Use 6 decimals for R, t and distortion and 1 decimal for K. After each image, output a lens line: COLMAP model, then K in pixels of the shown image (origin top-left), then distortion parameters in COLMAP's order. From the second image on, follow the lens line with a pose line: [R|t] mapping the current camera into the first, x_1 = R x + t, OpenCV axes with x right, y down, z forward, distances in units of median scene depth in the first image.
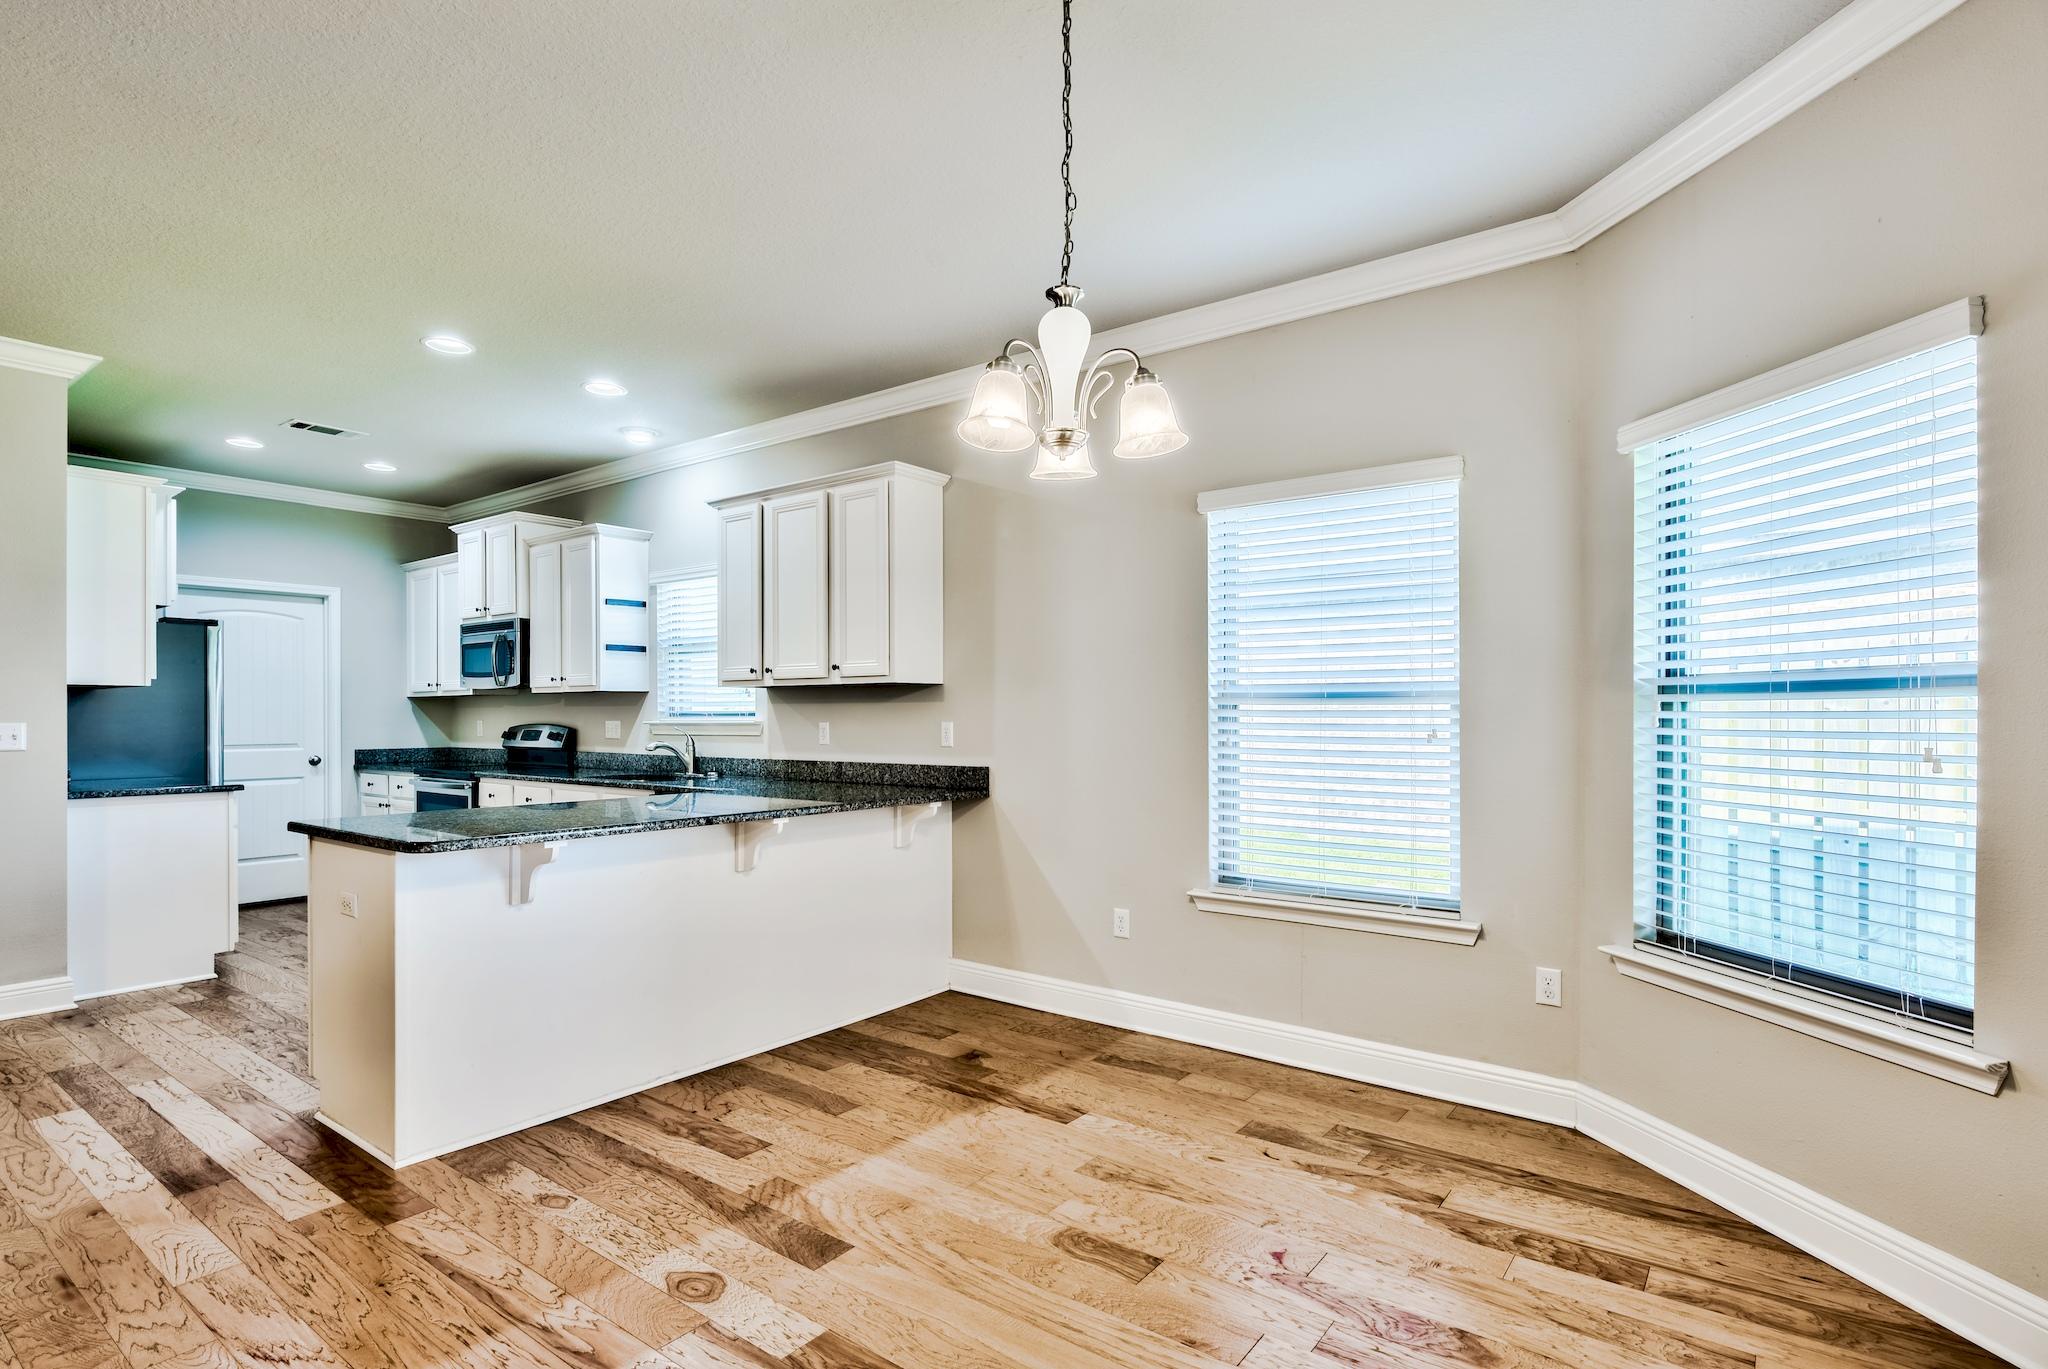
lens RADIAL K [[1011.4, 0, 1022.6], [0, 1011.4, 697.7], [0, 0, 1]] dist [-0.007741, 0.001005]
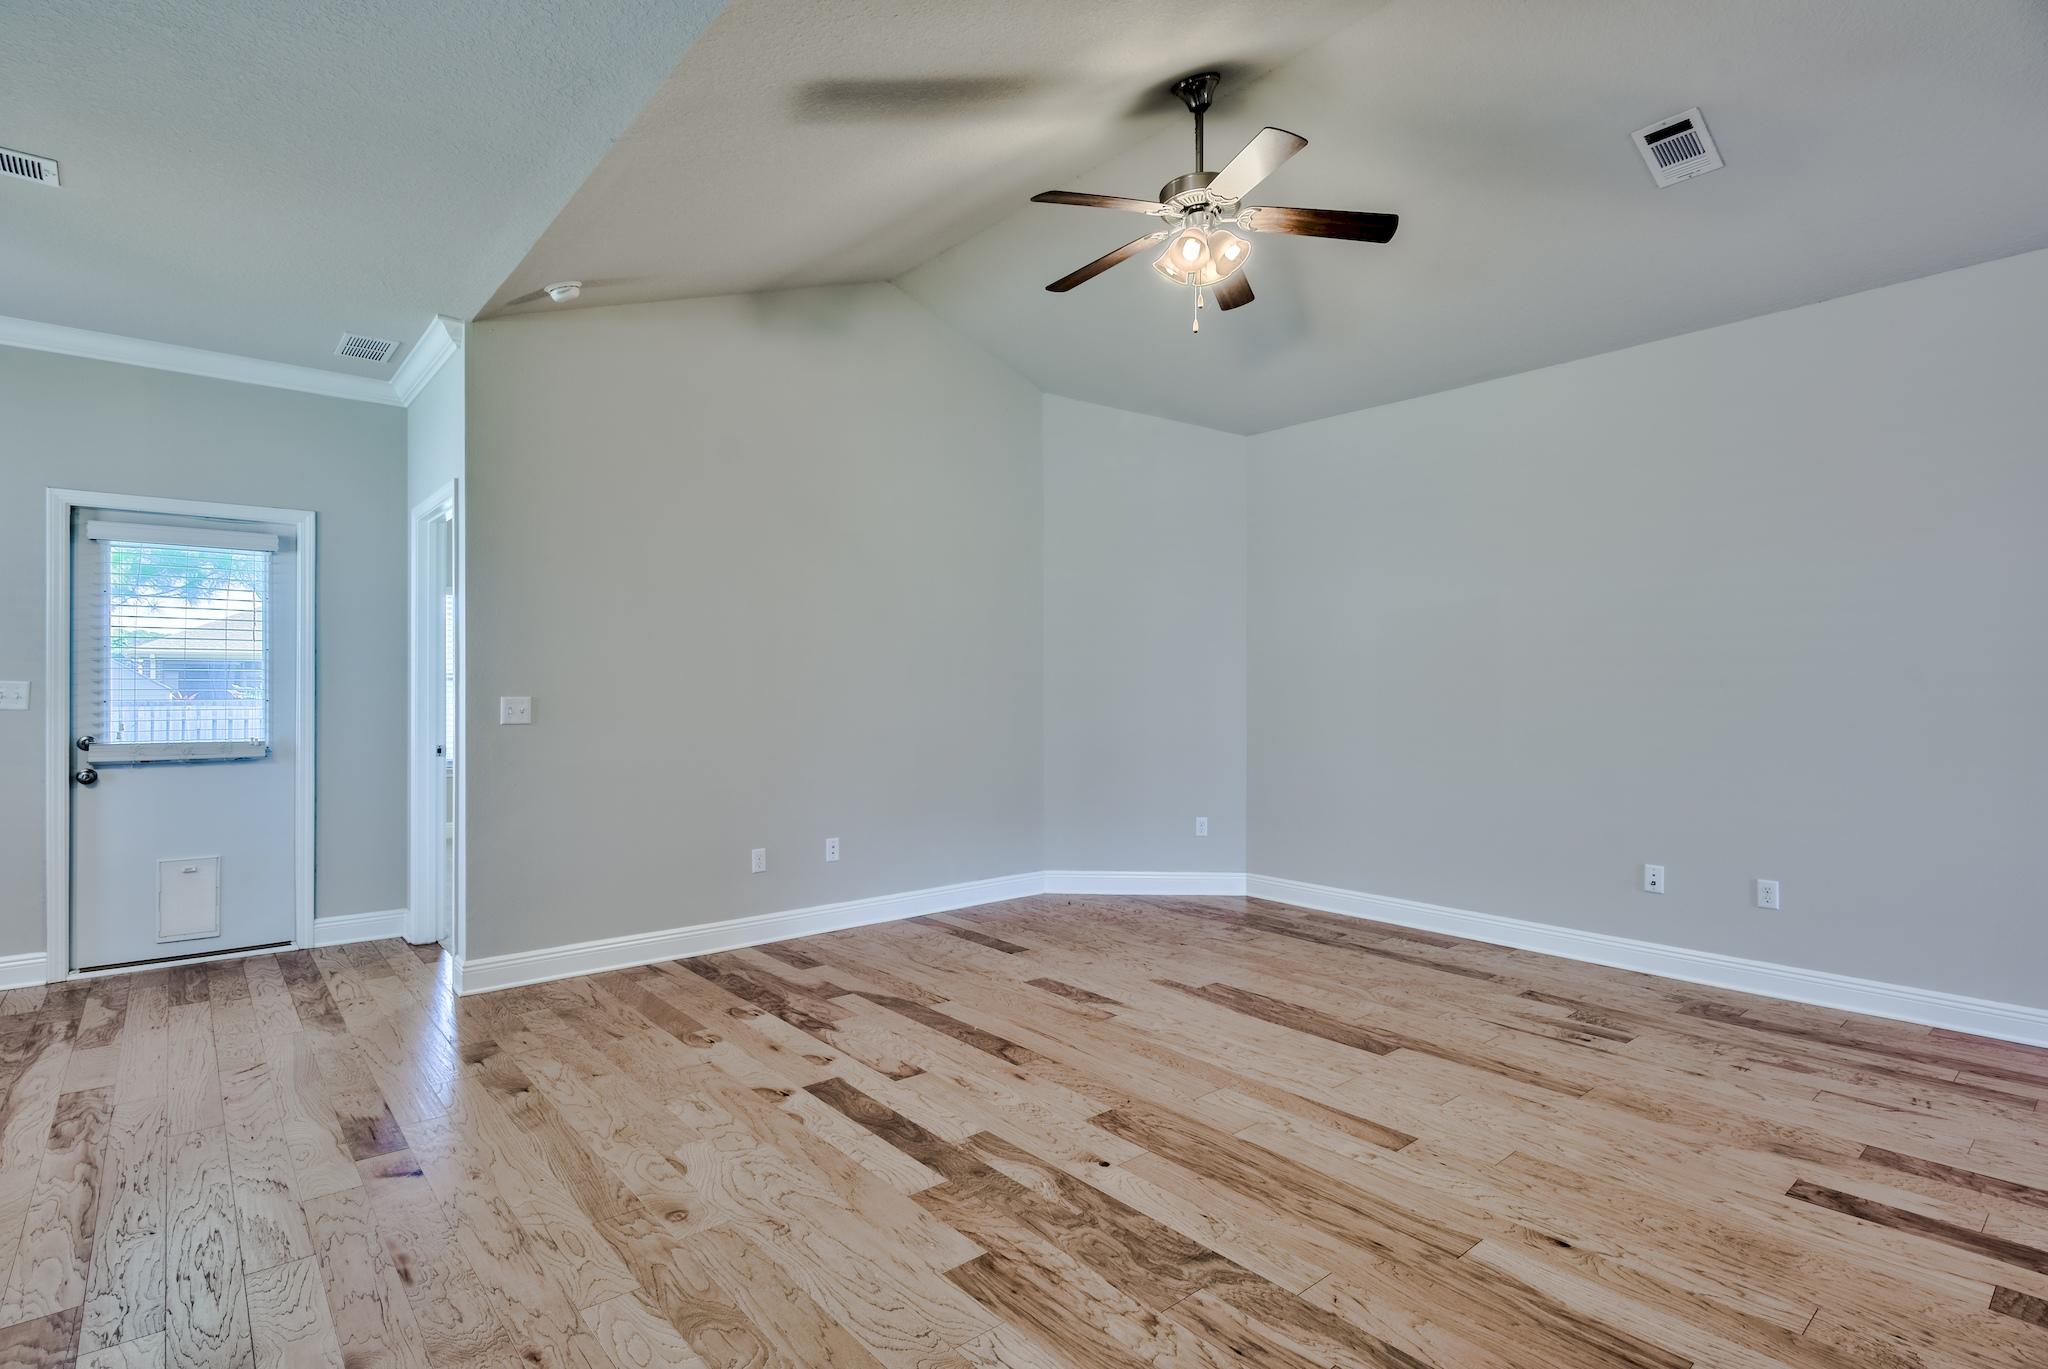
lens RADIAL K [[1011.4, 0, 1040.1], [0, 1011.4, 692.0], [0, 0, 1]] dist [-0.007741, 0.001005]
pose [[-0.977368, 0.000747, 0.211543, -0.909452], [-0.001874, 0.999924, -0.012187, 0.014023], [-0.211536, -0.012308, -0.977293, 0.944665]]
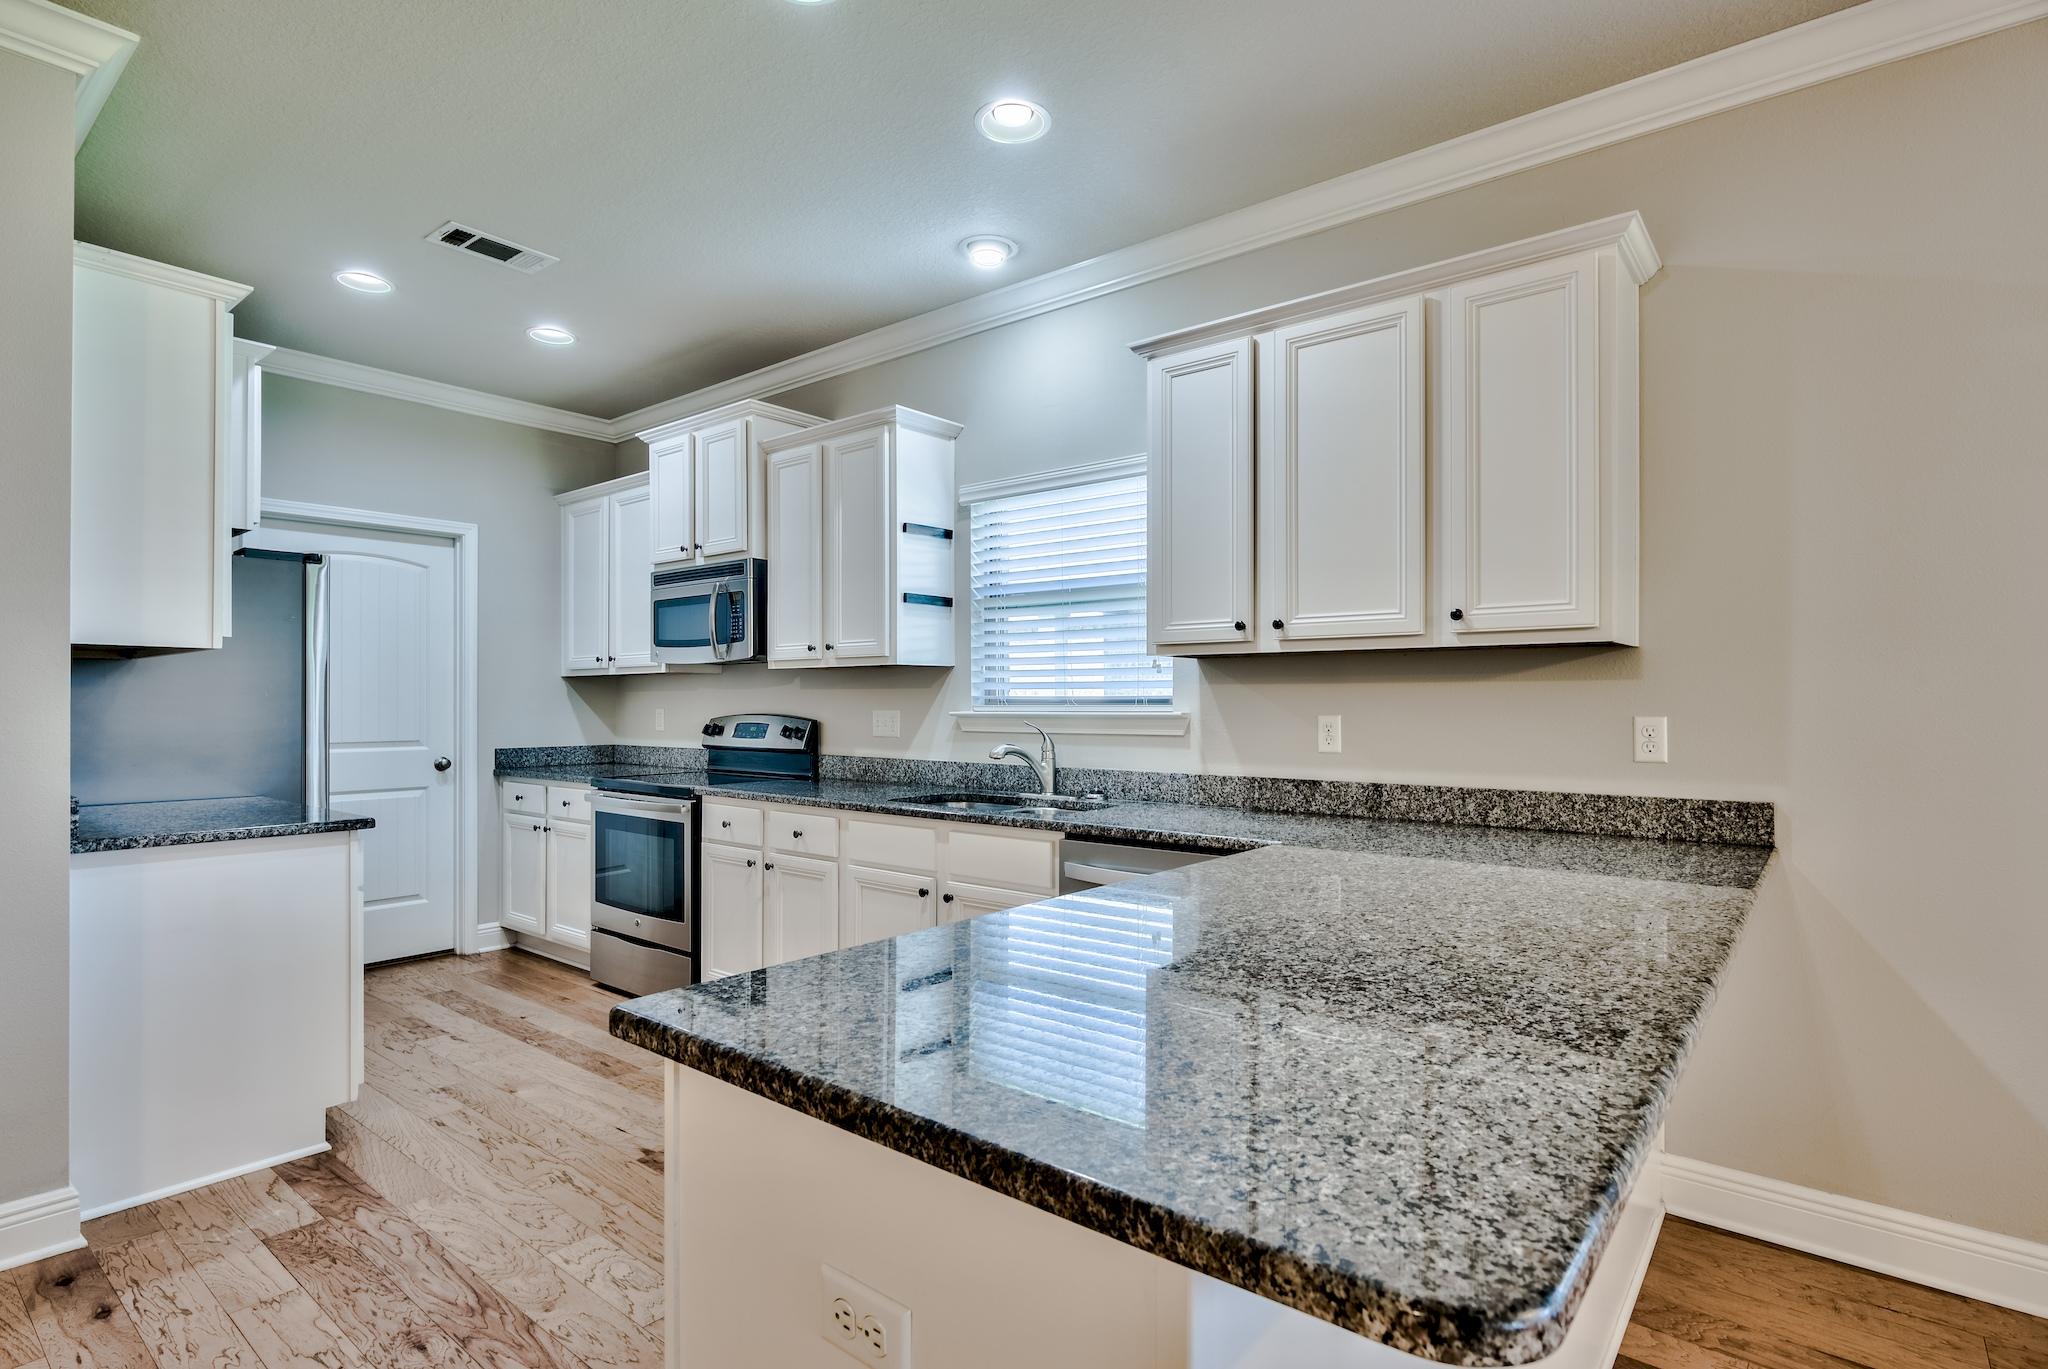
lens RADIAL K [[1011.4, 0, 1022.5], [0, 1011.4, 679.2], [0, 0, 1]] dist [-0.007741, 0.001005]
pose [[0.999208, 0.002020, -0.039740, -0.424014], [-0.002270, 0.999978, -0.006243, 0.008751], [0.039726, 0.006328, 0.999191, 0.485511]]
